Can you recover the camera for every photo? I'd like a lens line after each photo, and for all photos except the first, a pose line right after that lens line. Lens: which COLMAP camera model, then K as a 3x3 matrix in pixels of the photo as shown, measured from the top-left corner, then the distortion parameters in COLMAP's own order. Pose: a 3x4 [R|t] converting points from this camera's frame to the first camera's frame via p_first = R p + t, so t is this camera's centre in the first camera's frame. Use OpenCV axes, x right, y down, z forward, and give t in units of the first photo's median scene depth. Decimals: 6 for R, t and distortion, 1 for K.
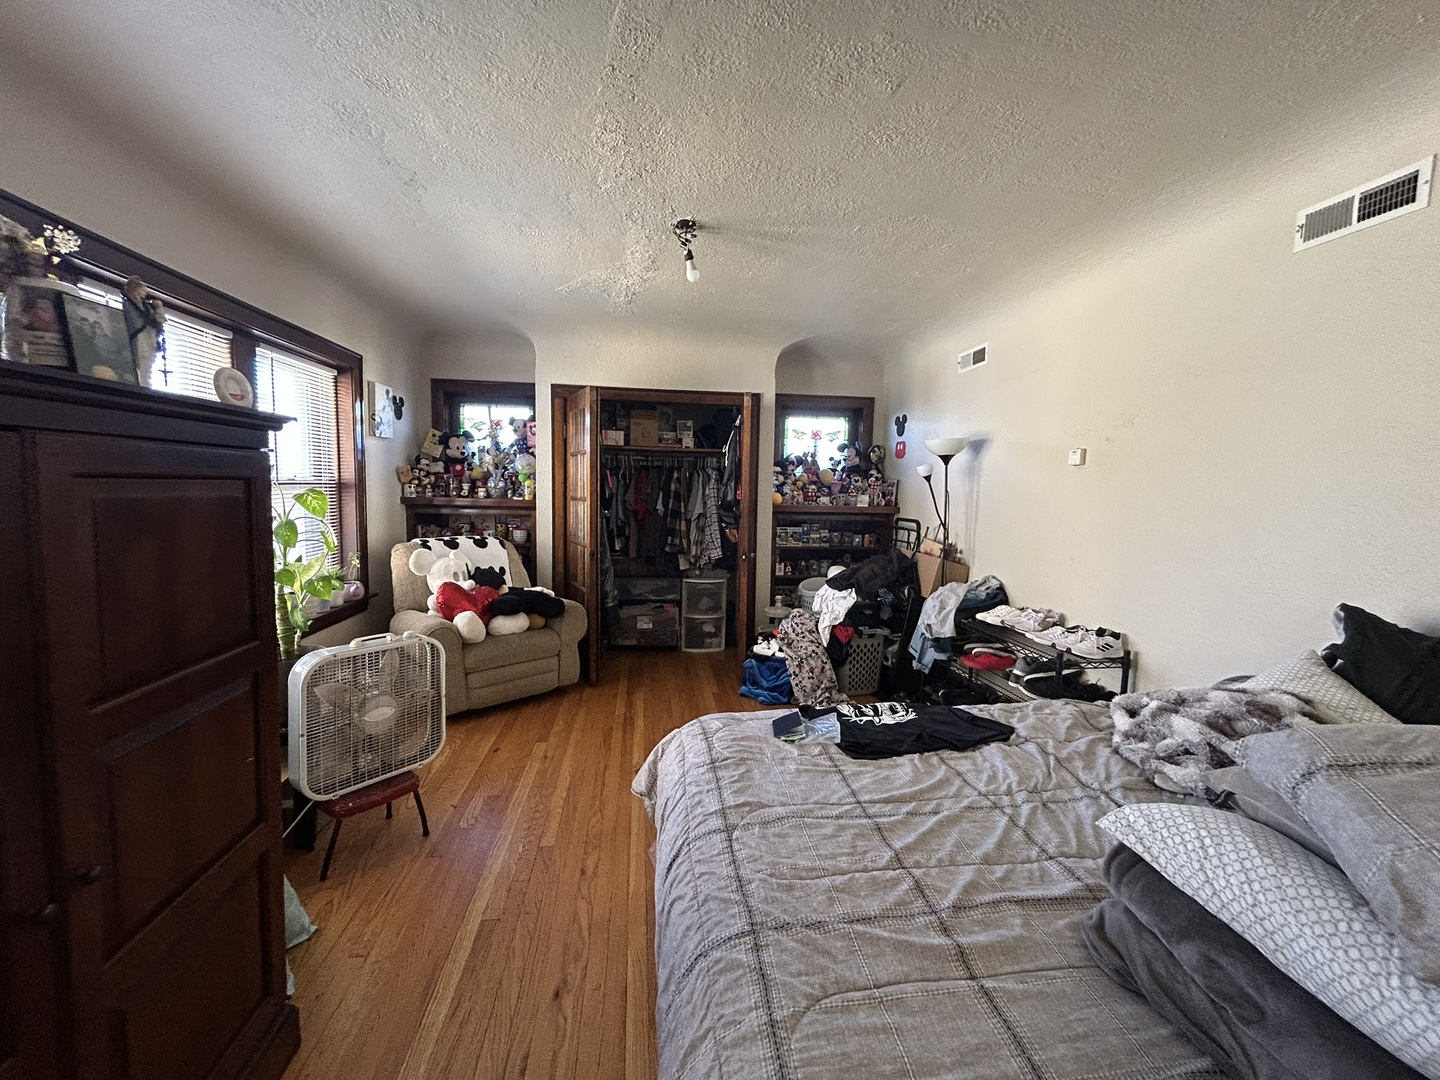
lens RADIAL K [[582.3, 0, 716.8], [0, 582.3, 536.0], [0, 0, 1]] dist [-0.000861, -0.000104]
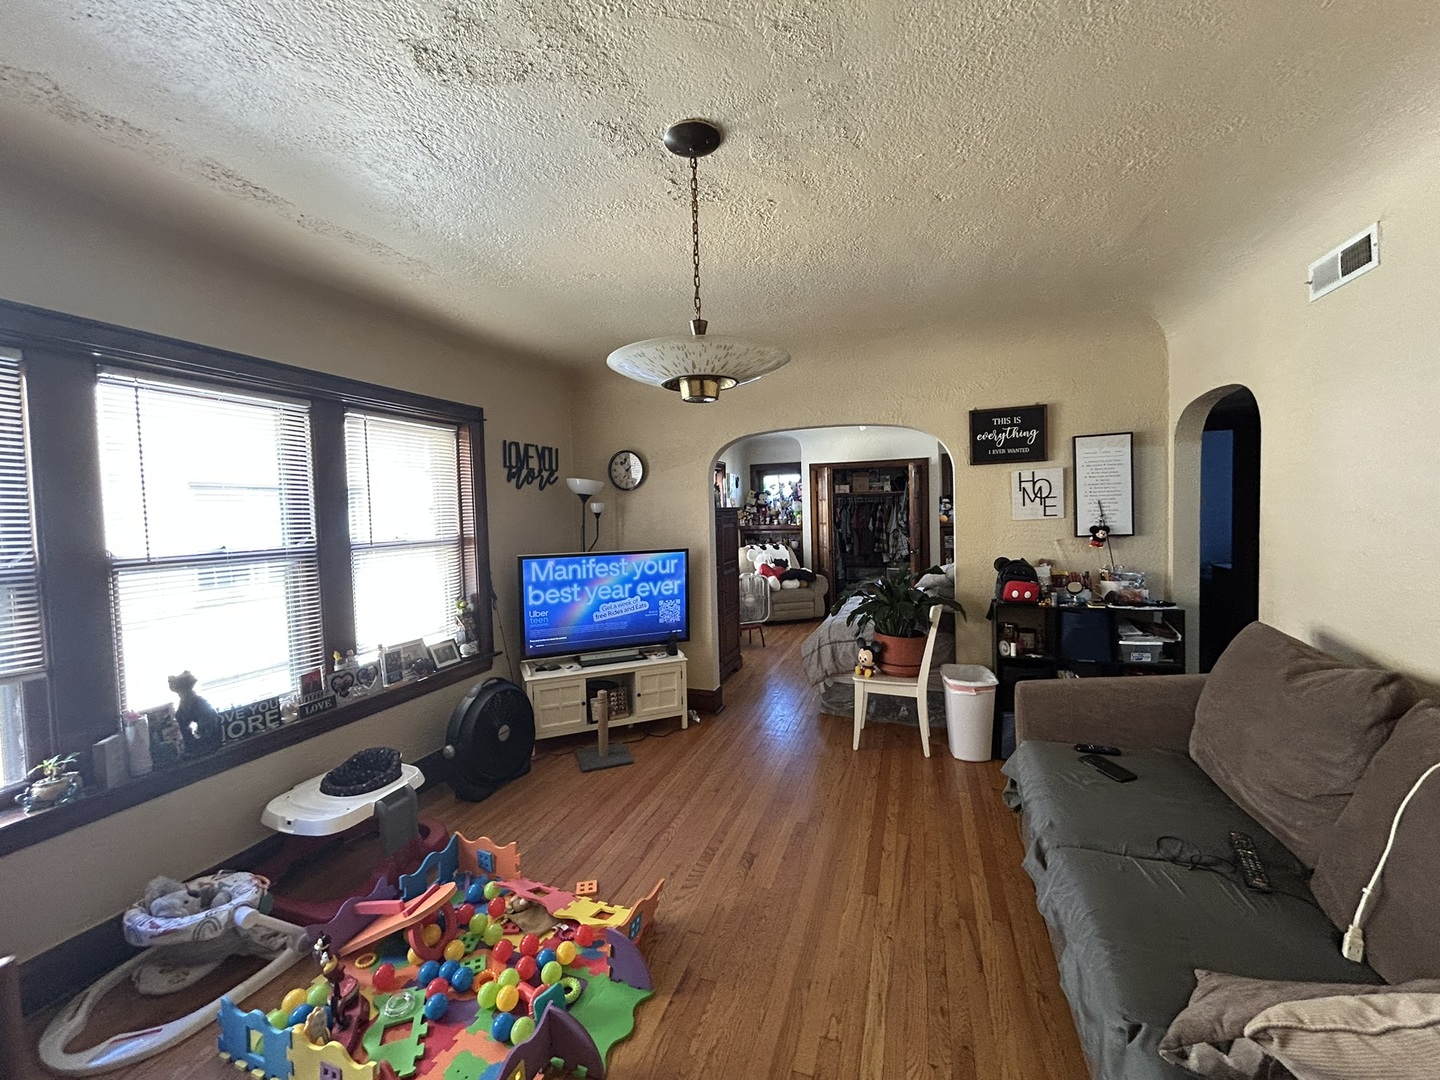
lens RADIAL K [[582.3, 0, 716.8], [0, 582.3, 536.0], [0, 0, 1]] dist [-0.000861, -0.000104]
pose [[0.896992, -0.028700, -0.441114, 0.269724], [0.011004, 0.999031, -0.042623, 0.051197], [0.441910, 0.033379, 0.896438, -0.808327]]
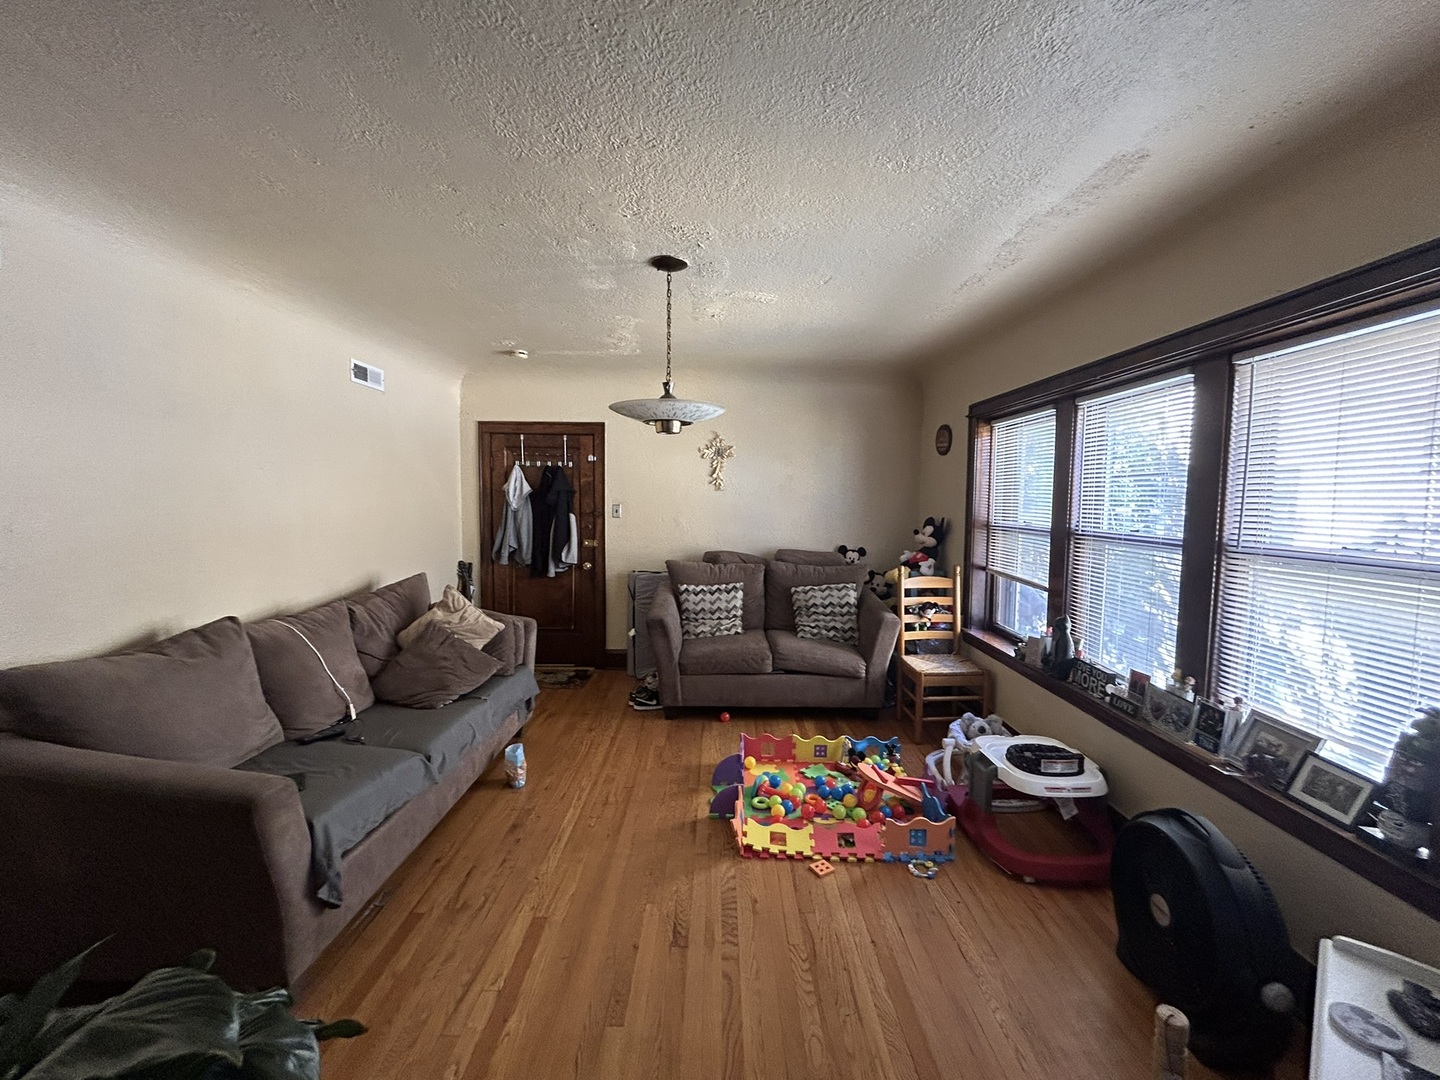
lens RADIAL K [[582.3, 0, 716.8], [0, 582.3, 536.0], [0, 0, 1]] dist [-0.000861, -0.000104]
pose [[-0.991701, -0.040384, 0.122058, -0.831978], [-0.021409, 0.988003, 0.152946, -0.292898], [-0.126770, 0.149063, -0.980668, 2.578346]]
